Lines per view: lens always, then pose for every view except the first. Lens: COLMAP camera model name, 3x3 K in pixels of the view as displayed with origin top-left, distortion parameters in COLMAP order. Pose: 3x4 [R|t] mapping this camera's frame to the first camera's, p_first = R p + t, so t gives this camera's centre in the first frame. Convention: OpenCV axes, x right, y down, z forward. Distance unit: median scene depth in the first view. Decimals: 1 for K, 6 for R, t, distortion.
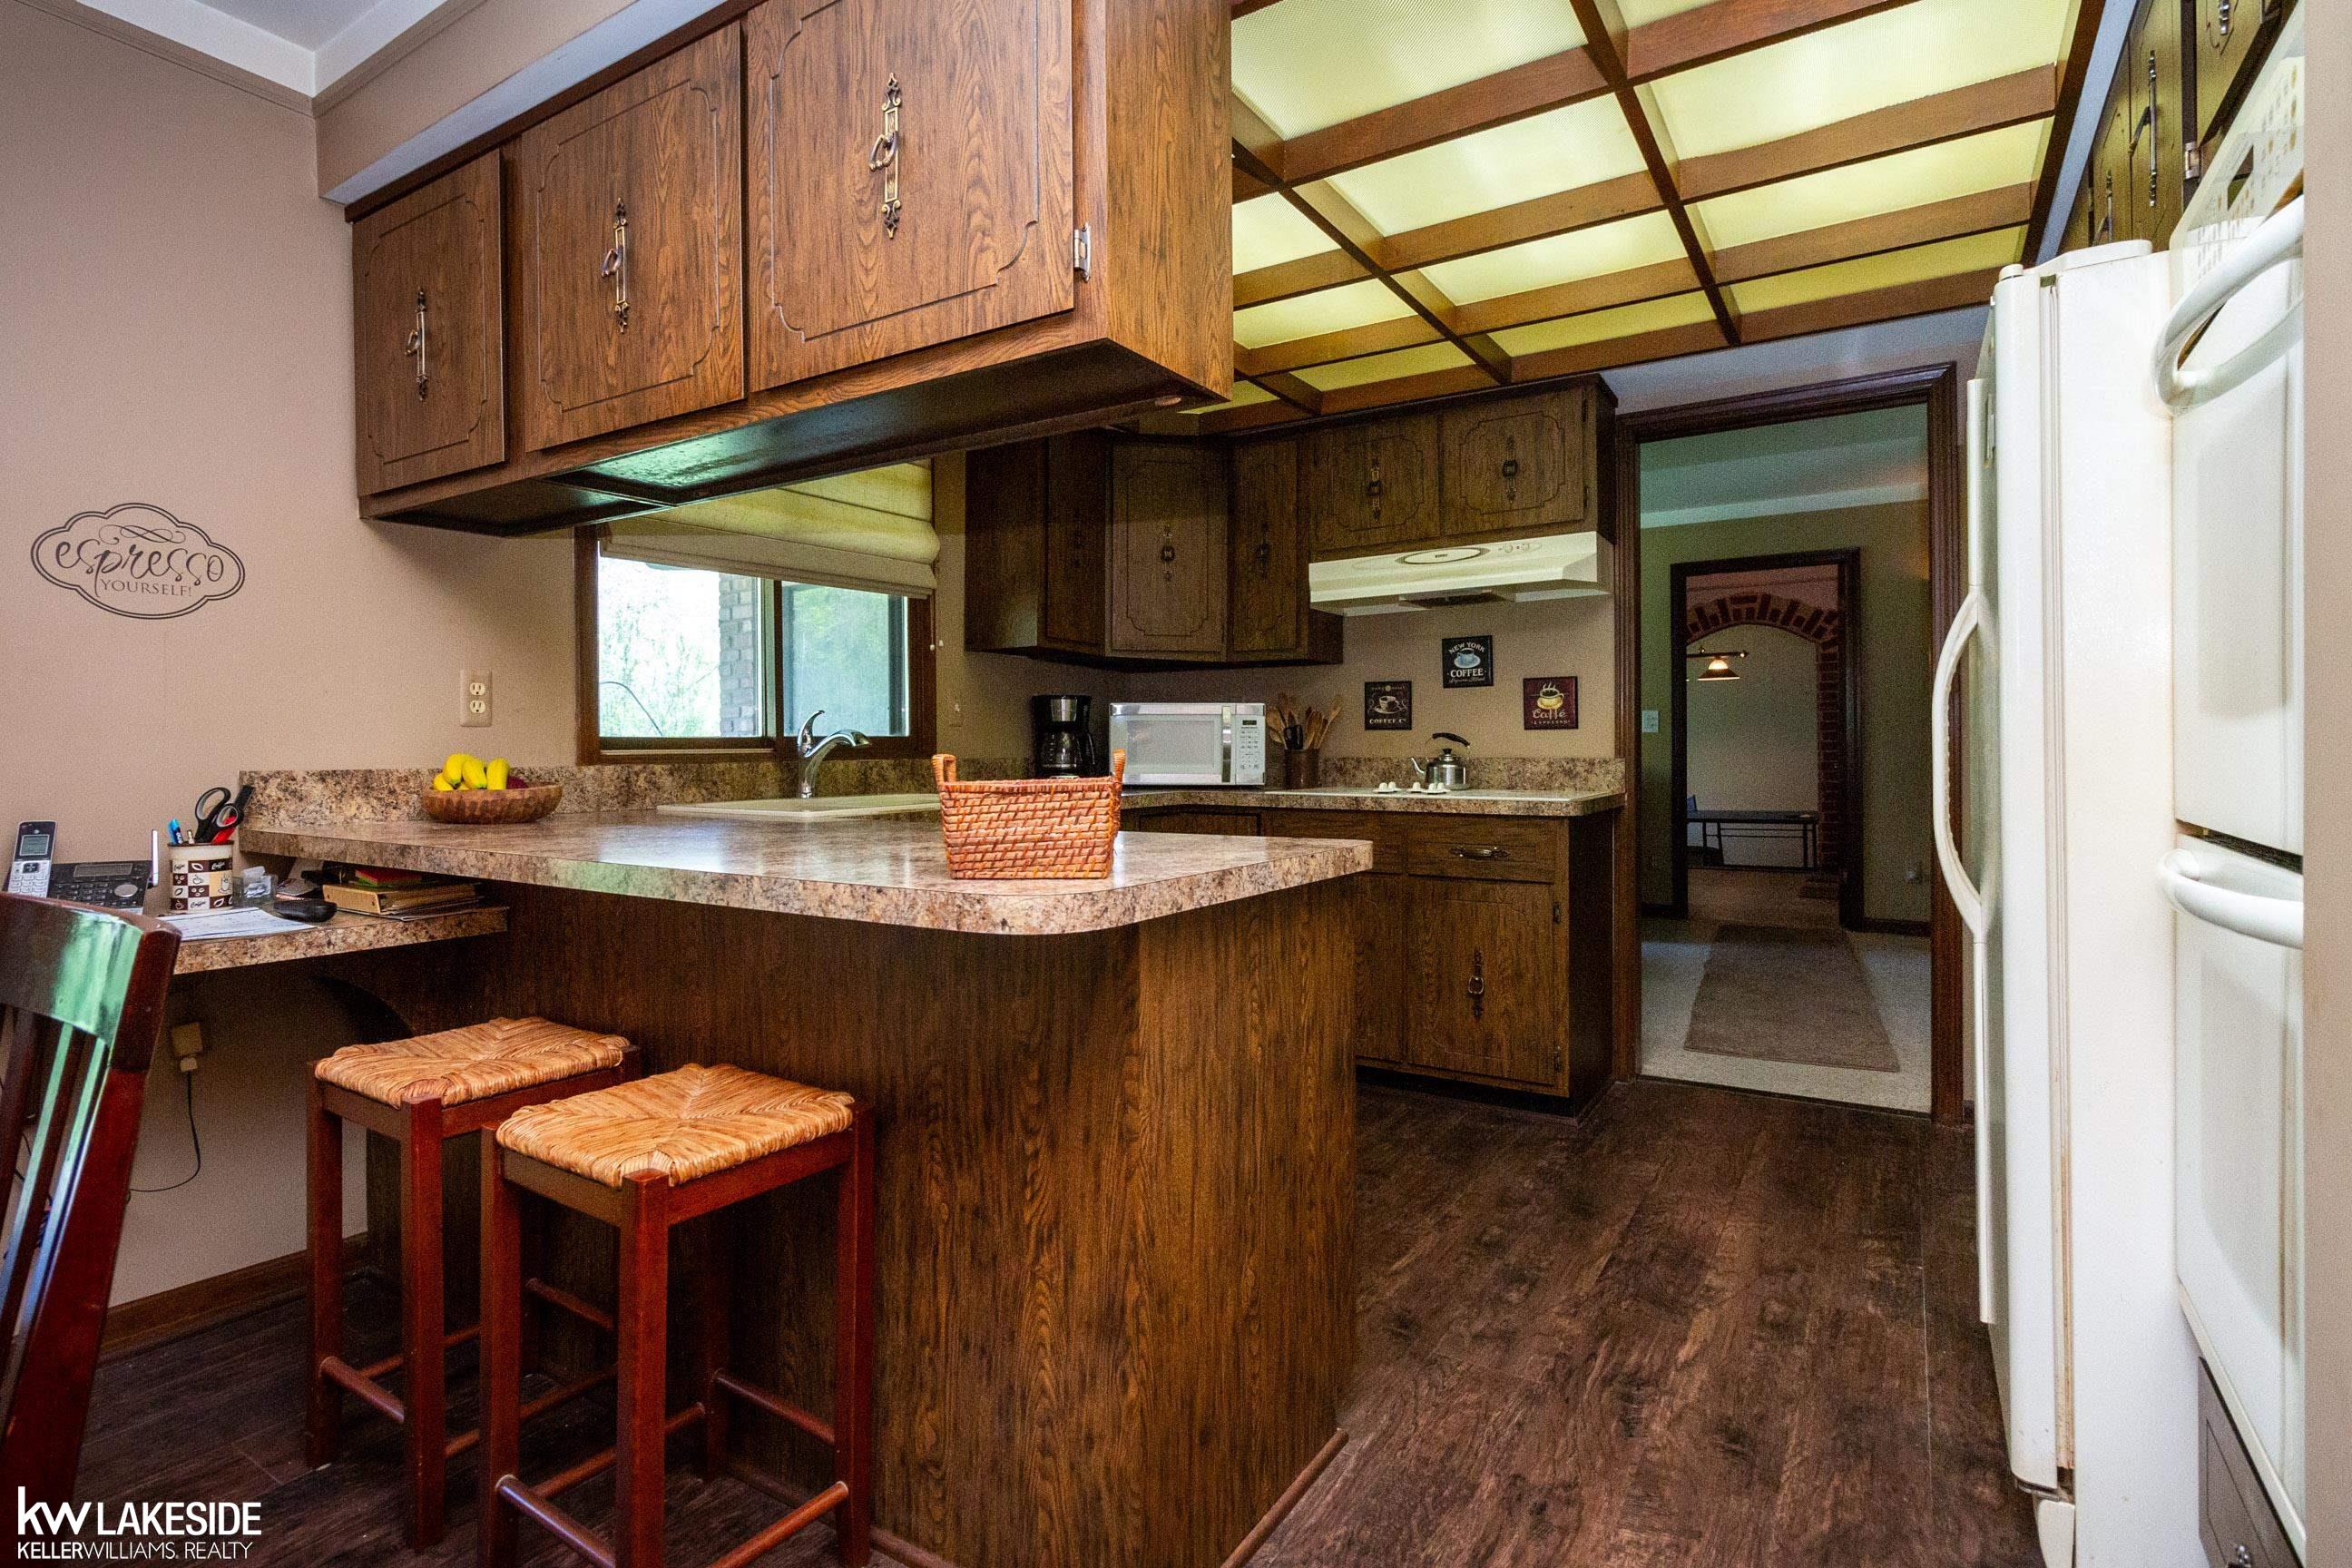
lens RADIAL K [[1148.0, 0, 1168.7], [0, 1148.0, 765.6], [0, 0, 1]] dist [-0.030934, 0.000688]
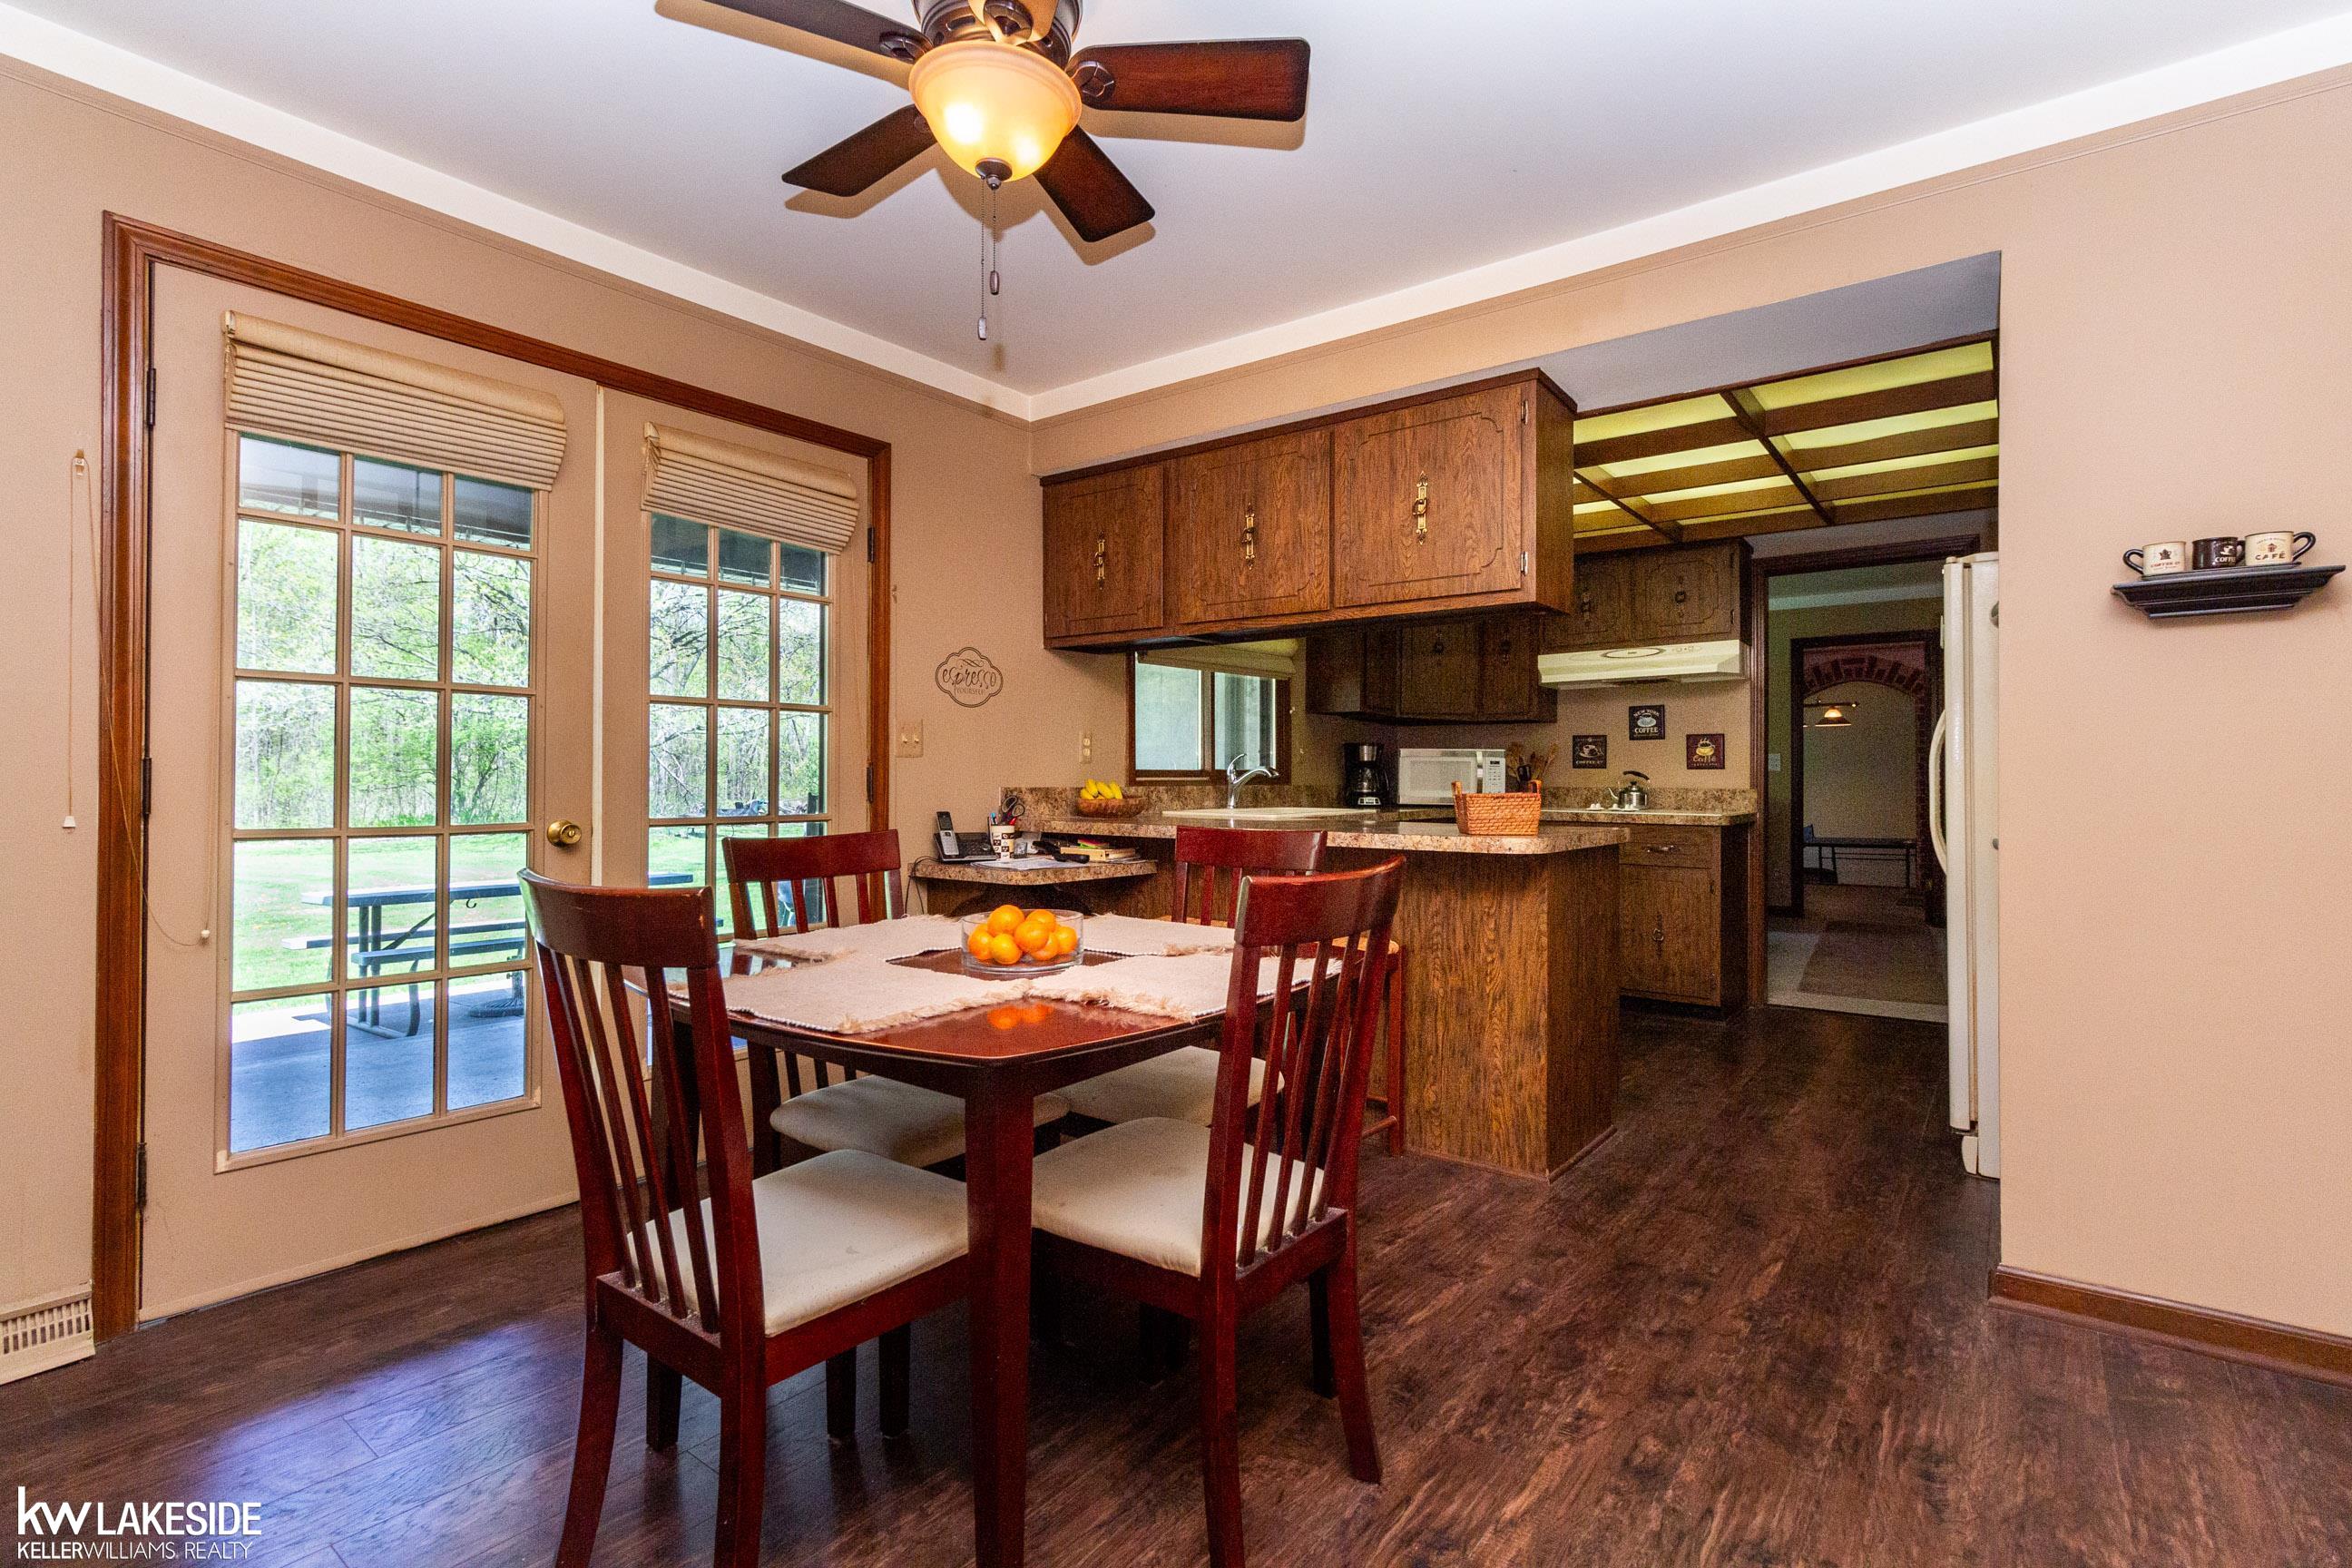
lens RADIAL K [[1133.1, 0, 1176.0], [0, 1133.1, 784.0], [0, 0, 1]] dist [-0.049213, 0.000027]
pose [[0.995796, 0.009533, -0.091106, -0.228426], [-0.010537, 0.999889, -0.010539, 0.010344], [0.090996, 0.011455, 0.995785, -0.534236]]
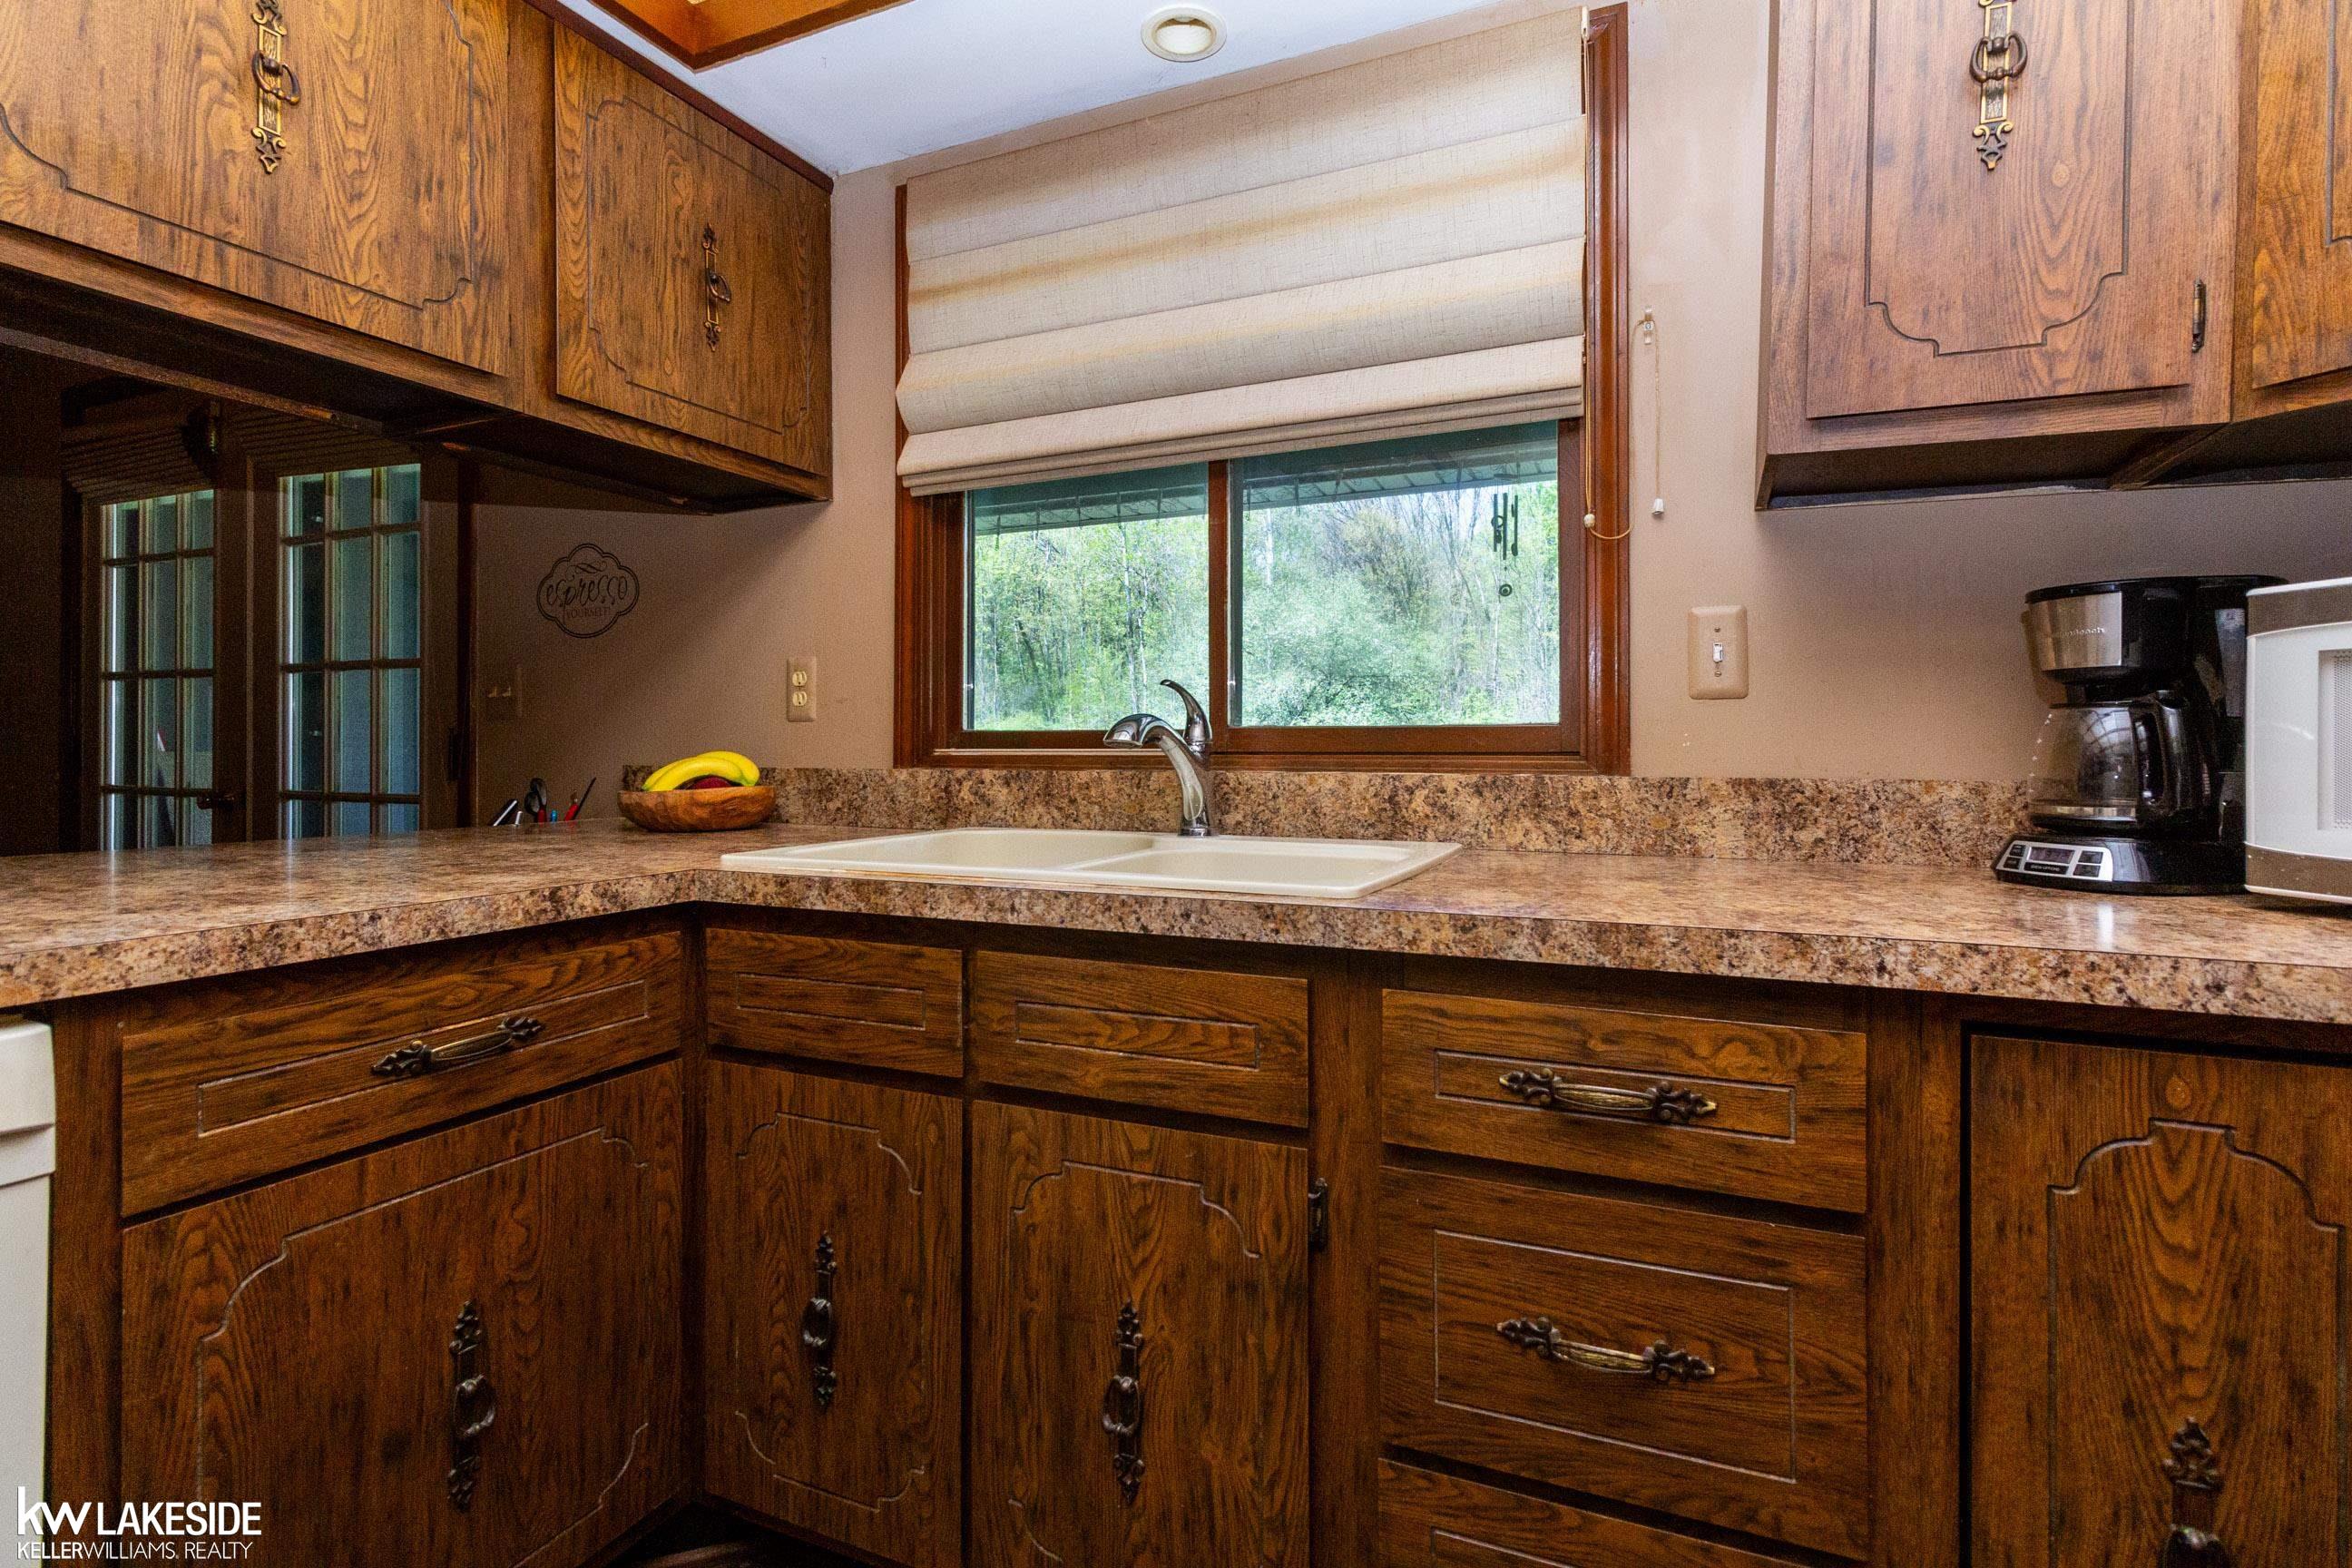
lens RADIAL K [[1133.1, 0, 1176.0], [0, 1133.1, 784.0], [0, 0, 1]] dist [-0.049213, 0.000027]
pose [[0.146467, 0.017767, -0.989056, 0.216956], [-0.026713, 0.999545, 0.013999, -0.004103], [0.988855, 0.024370, 0.146875, 0.837832]]
